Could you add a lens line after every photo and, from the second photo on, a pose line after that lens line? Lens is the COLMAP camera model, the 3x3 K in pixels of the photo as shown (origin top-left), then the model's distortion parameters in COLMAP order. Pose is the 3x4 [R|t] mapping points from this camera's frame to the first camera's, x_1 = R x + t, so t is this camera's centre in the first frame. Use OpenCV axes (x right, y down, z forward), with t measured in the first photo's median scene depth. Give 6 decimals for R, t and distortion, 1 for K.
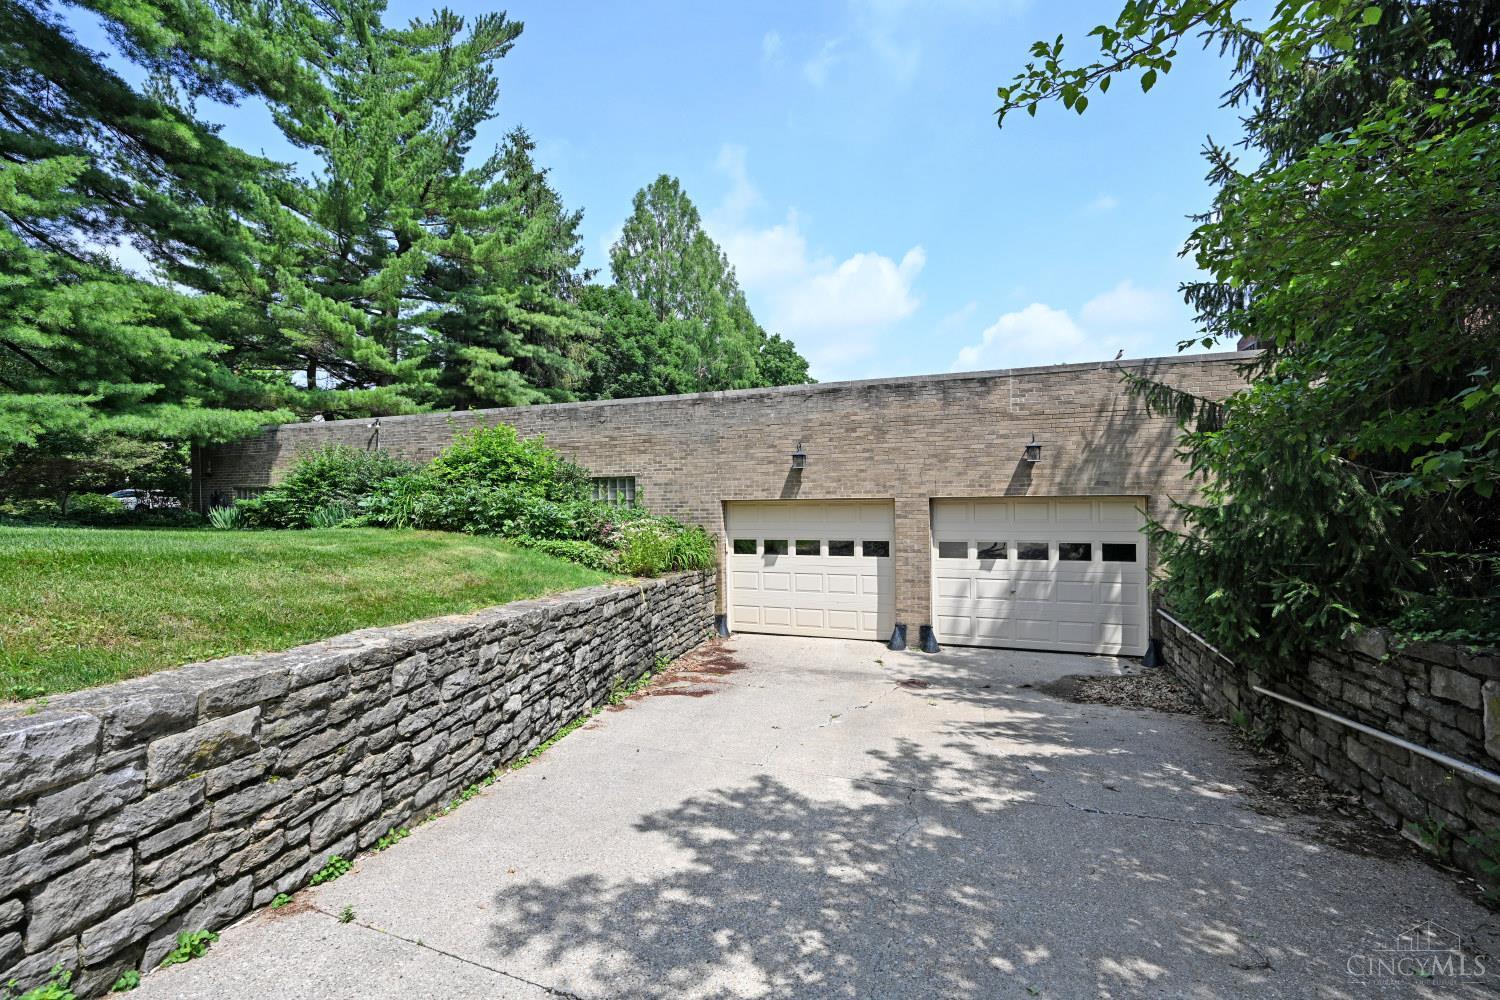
lens RADIAL K [[697.5, 0, 750.0], [0, 697.5, 500.0], [0, 0, 1]] dist [0.000058, 0.000040]
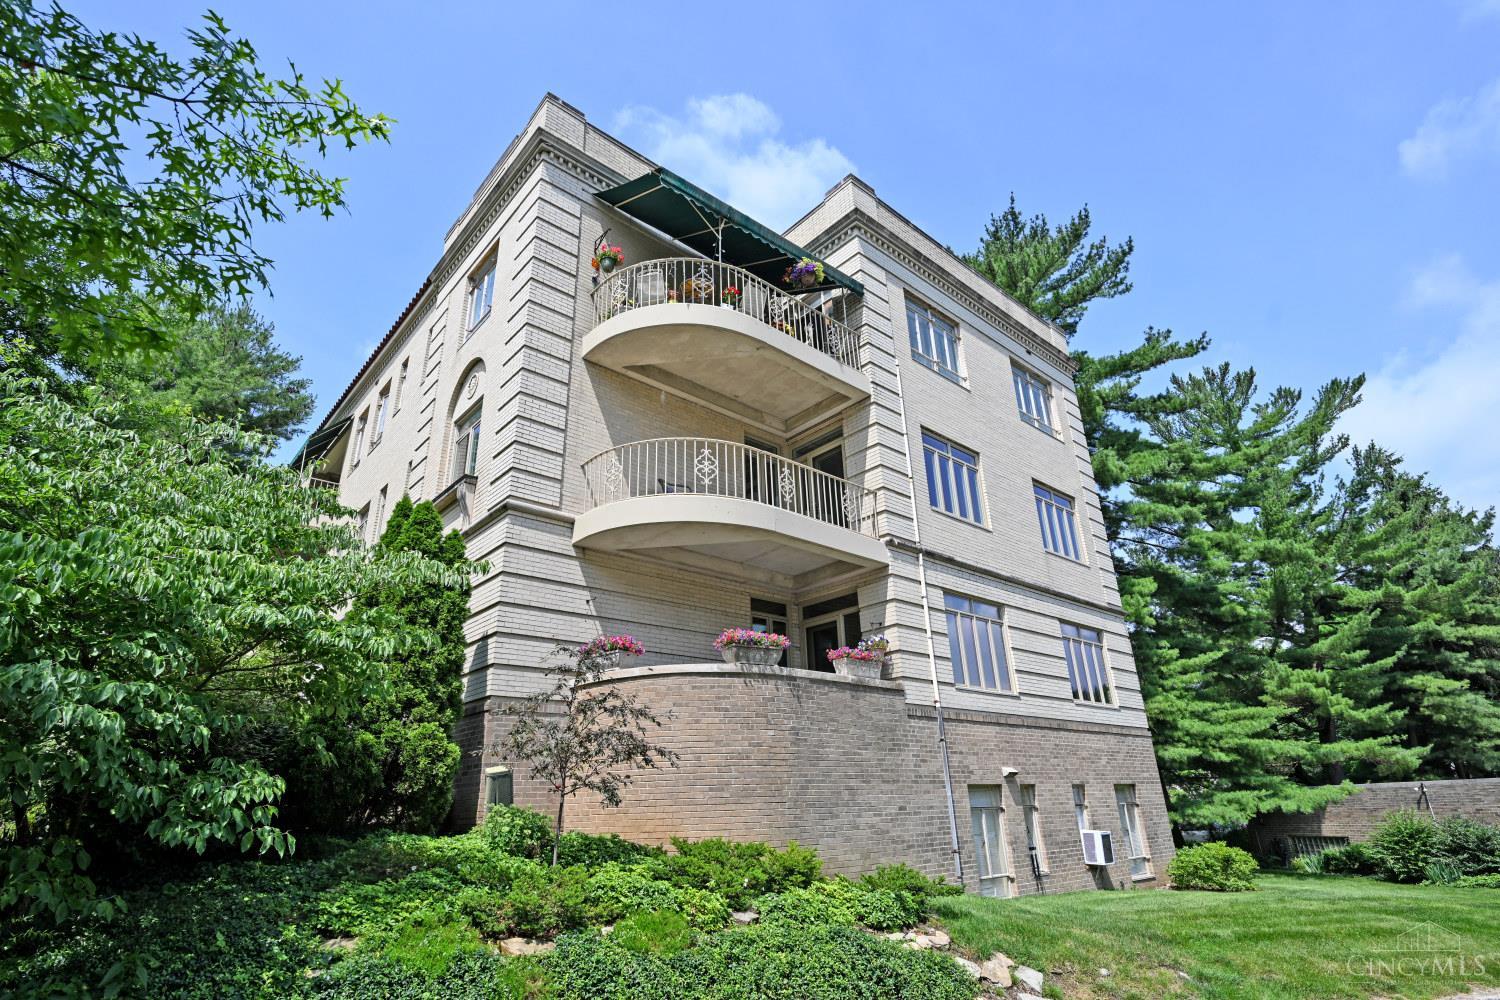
lens RADIAL K [[763.7, 0, 750.0], [0, 763.7, 500.0], [0, 0, 1]] dist [0.000856, 0.000266]
pose [[0.552369, -0.320321, -0.769599, 0.011198], [0.012811, 0.926377, -0.376380, -0.047312], [0.833501, 0.198041, 0.515806, -0.453713]]
